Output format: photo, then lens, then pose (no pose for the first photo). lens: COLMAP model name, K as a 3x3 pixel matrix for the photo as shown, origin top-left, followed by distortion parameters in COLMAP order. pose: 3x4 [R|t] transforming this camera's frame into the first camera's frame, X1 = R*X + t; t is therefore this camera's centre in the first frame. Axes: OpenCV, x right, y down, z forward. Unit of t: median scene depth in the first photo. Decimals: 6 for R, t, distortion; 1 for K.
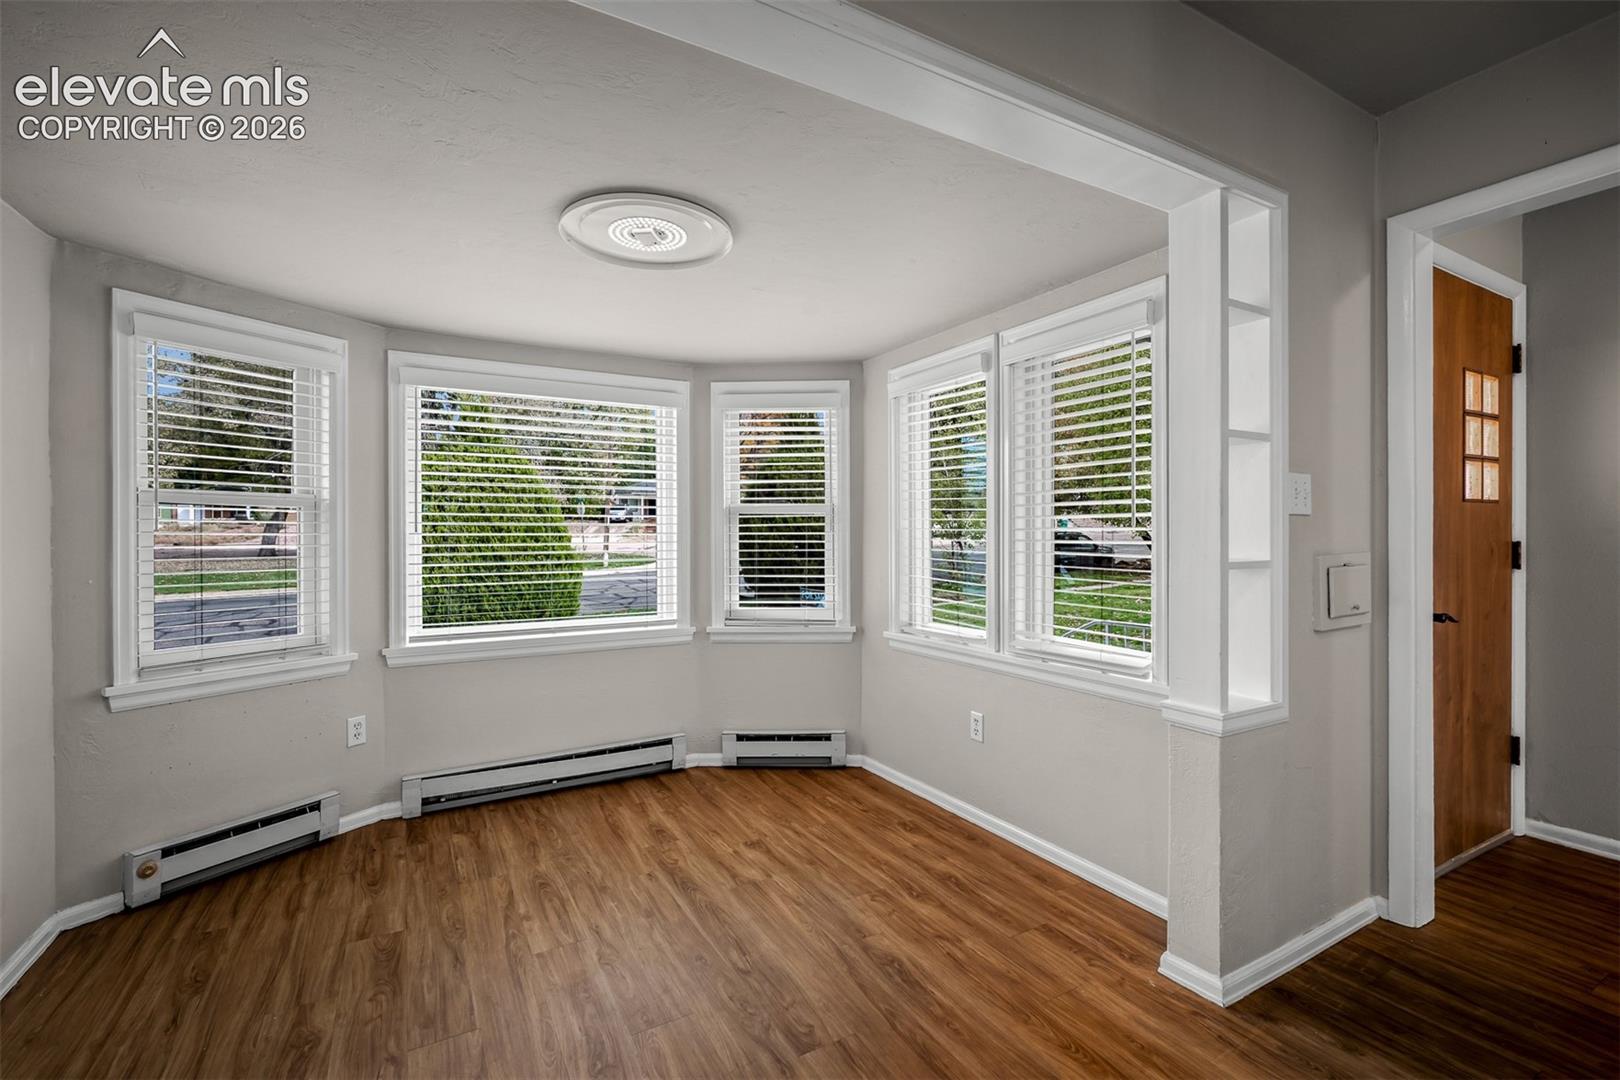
lens RADIAL K [[716.1, 0, 810.0], [0, 716.1, 540.0], [0, 0, 1]] dist [-0.003364, 0.000357]
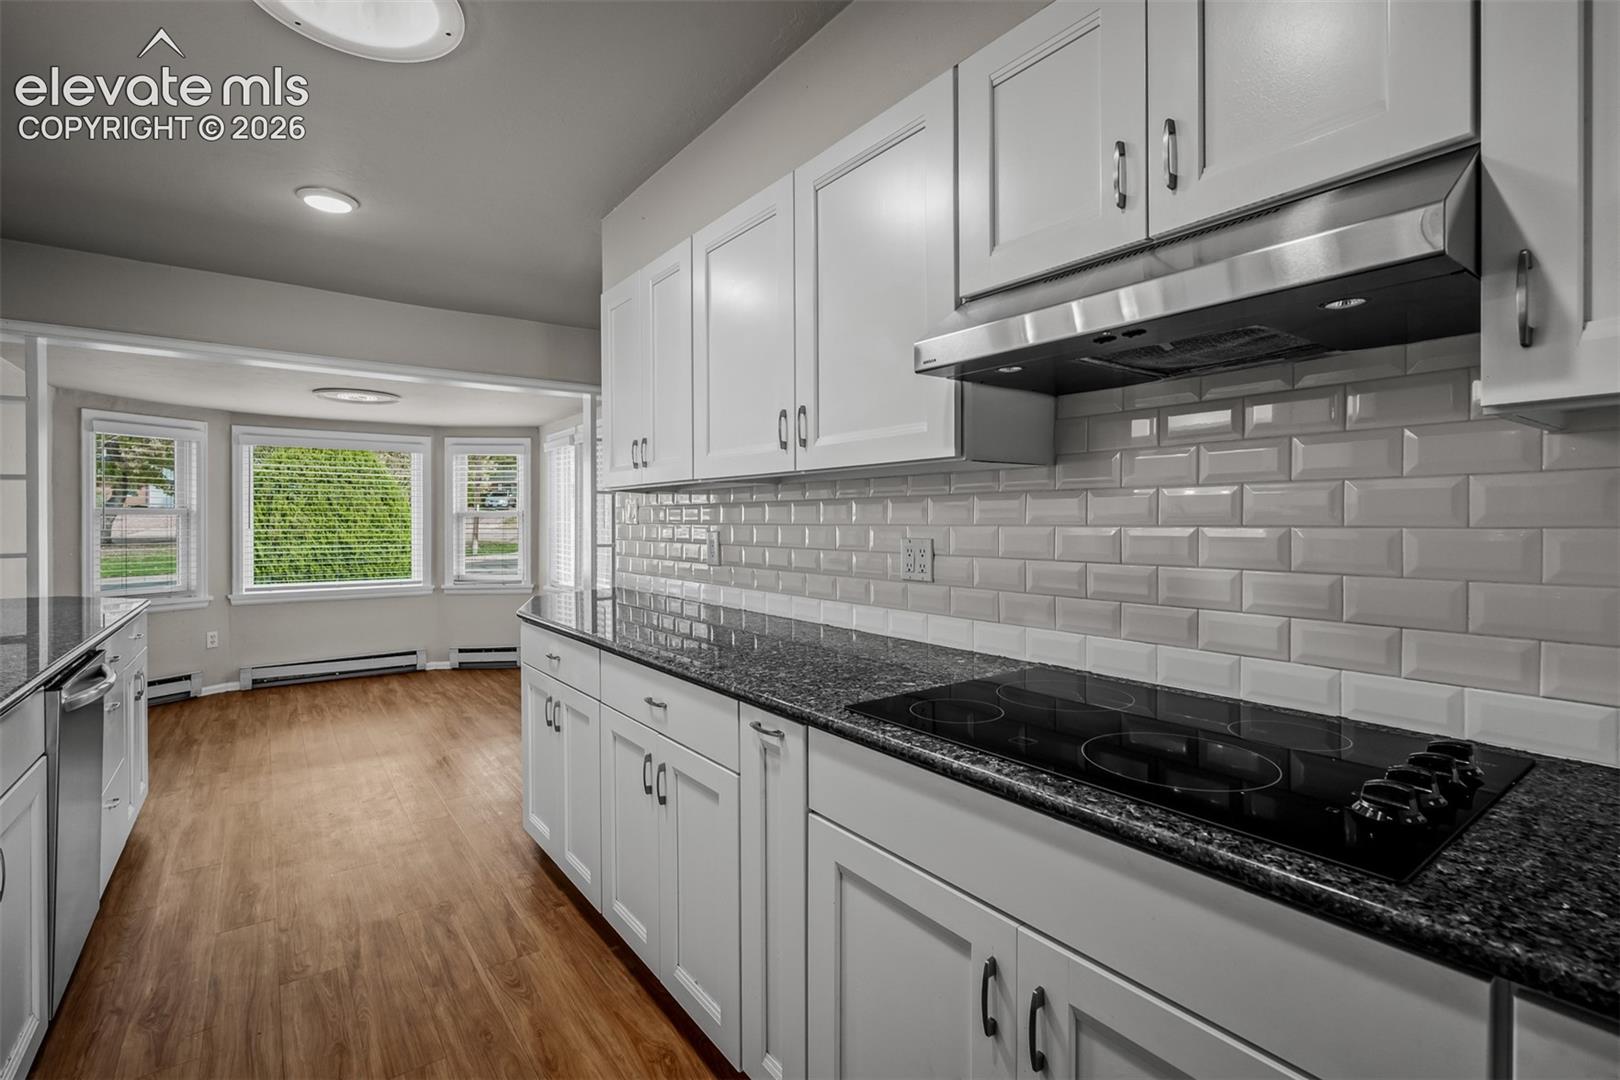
lens RADIAL K [[734.0, 0, 812.8], [0, 734.0, 526.3], [0, 0, 1]] dist [-0.005035, -0.000857]
pose [[0.991549, 0.003271, 0.129688, 0.618563], [-0.003078, 0.999994, -0.001683, -0.018944], [-0.129693, 0.001270, 0.991553, -1.010034]]
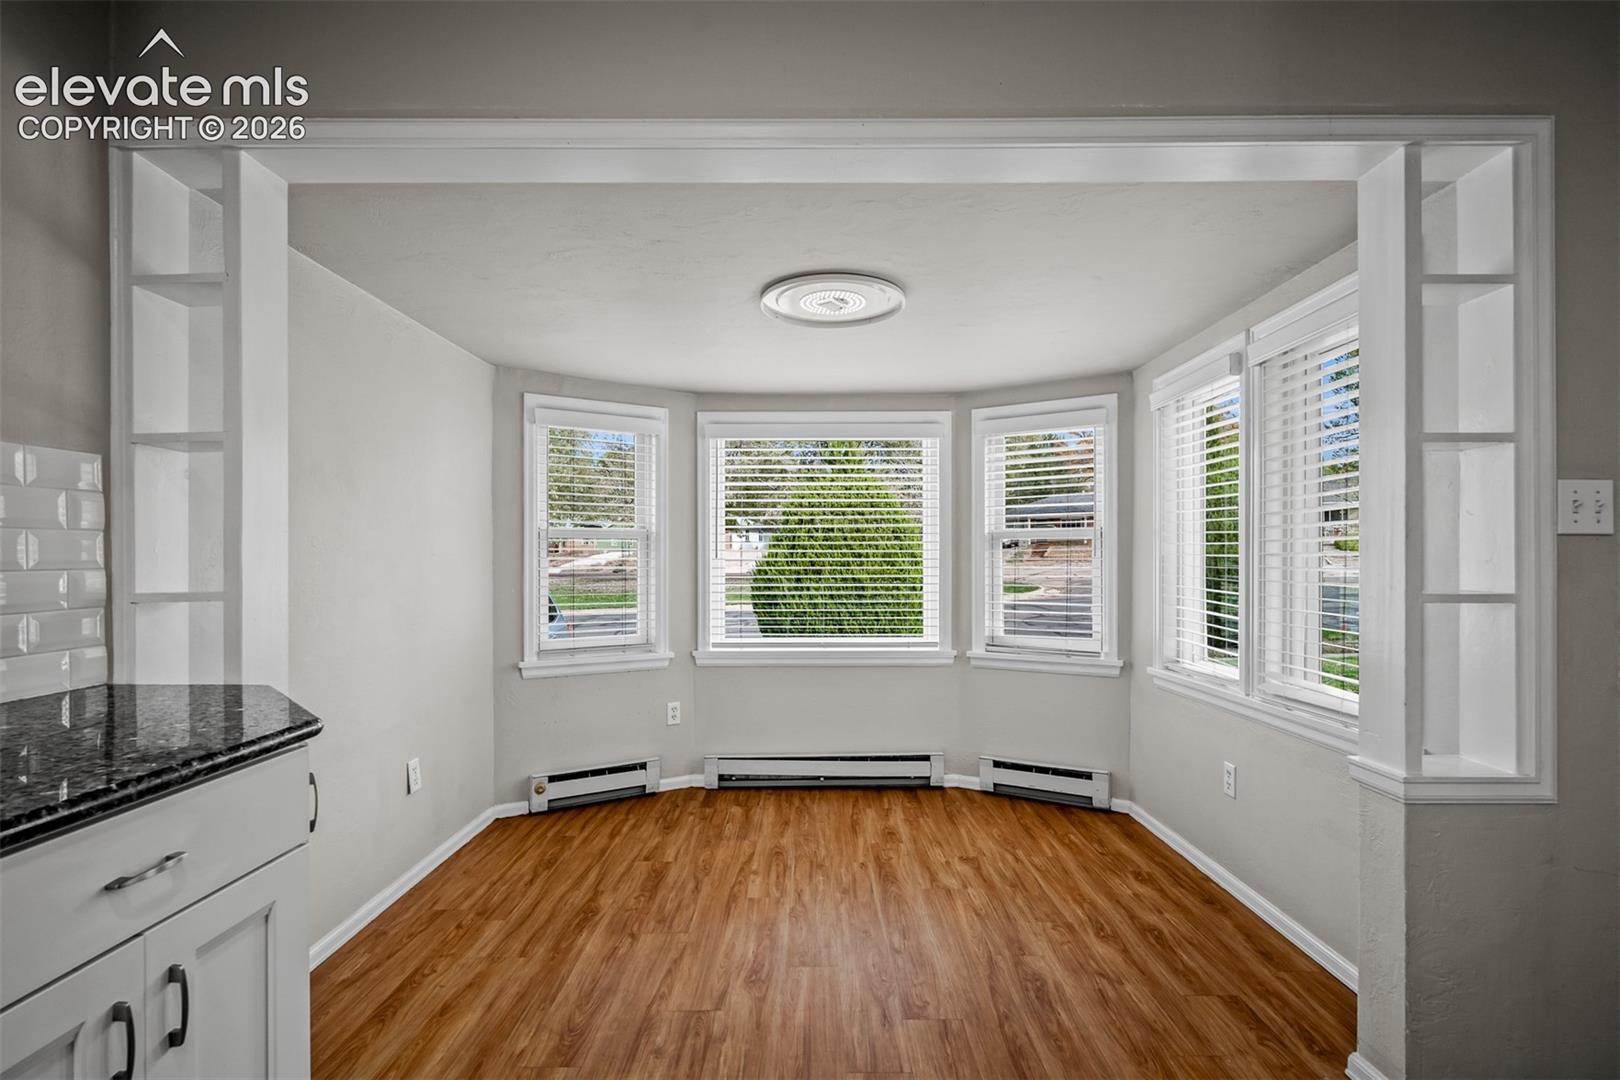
lens RADIAL K [[770.5, 0, 804.7], [0, 770.5, 566.5], [0, 0, 1]] dist [-0.000228, 0.000438]
pose [[0.867405, 0.005303, -0.497574, 0.252185], [-0.005133, 0.999985, 0.001709, 0.001057], [0.497576, 0.001071, 0.867420, -0.077865]]
